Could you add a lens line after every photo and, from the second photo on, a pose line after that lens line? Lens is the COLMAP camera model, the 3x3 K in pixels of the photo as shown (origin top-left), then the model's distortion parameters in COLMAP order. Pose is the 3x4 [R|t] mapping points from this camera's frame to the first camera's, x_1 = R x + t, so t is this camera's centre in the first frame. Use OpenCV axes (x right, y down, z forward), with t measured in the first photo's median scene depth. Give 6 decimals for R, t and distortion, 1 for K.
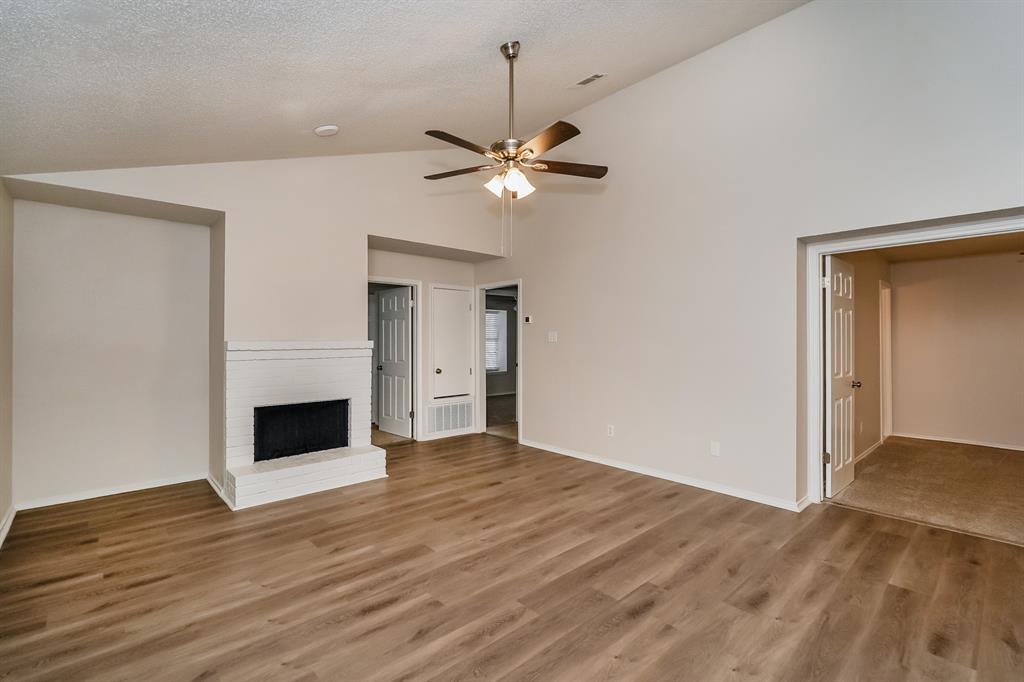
lens RADIAL K [[453.6, 0, 515.9], [0, 453.6, 340.2], [0, 0, 1]] dist [-0.004705, 0.000283]
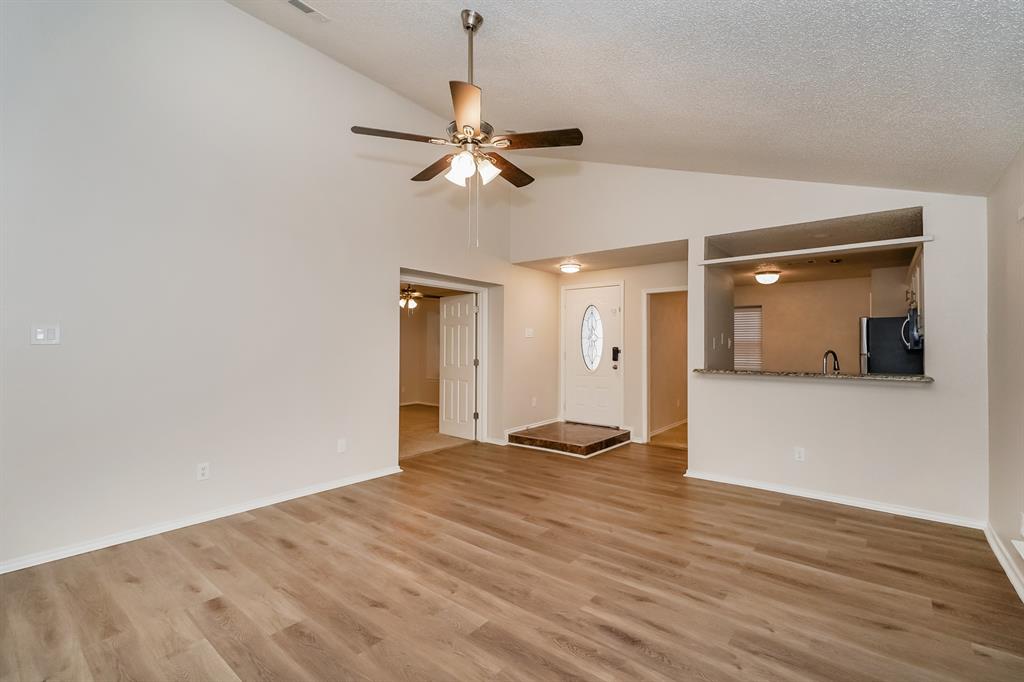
lens RADIAL K [[453.6, 0, 515.9], [0, 453.6, 340.2], [0, 0, 1]] dist [-0.004705, 0.000283]
pose [[-0.148733, 0.011135, 0.988815, -0.935954], [-0.007230, 0.999898, -0.012347, 0.006942], [-0.988851, -0.008985, -0.148637, 1.072224]]
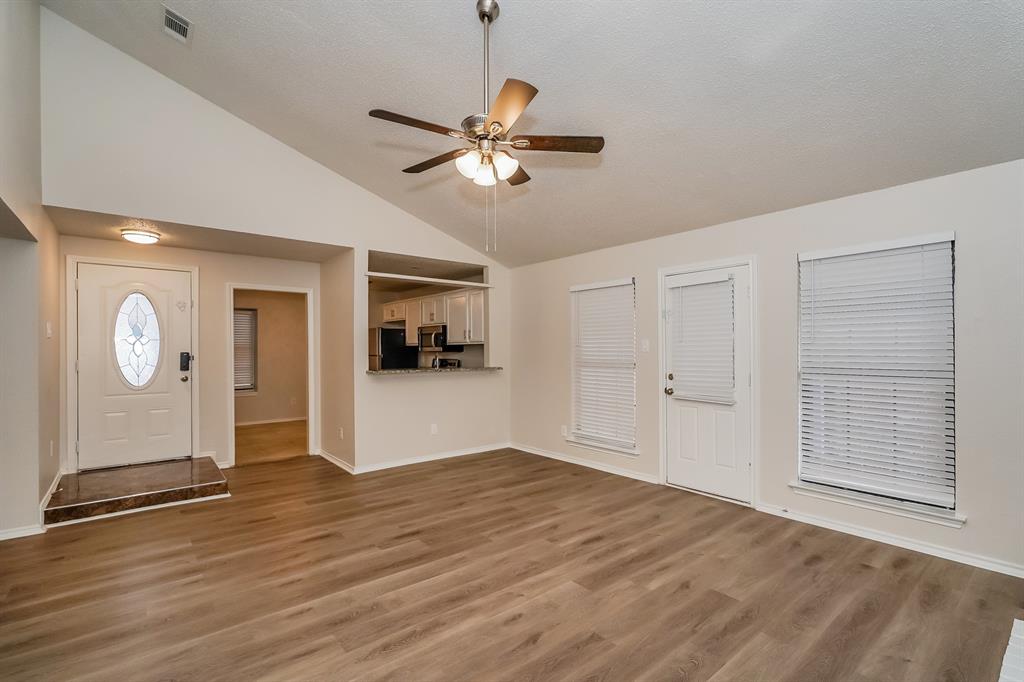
lens RADIAL K [[463.0, 0, 514.9], [0, 463.0, 348.6], [0, 0, 1]] dist [-0.003309, 0.000107]
pose [[-0.998404, 0.002770, 0.056416, -0.116425], [0.002615, 0.999993, -0.002811, 0.003353], [-0.056423, -0.002659, -0.998403, 1.933303]]
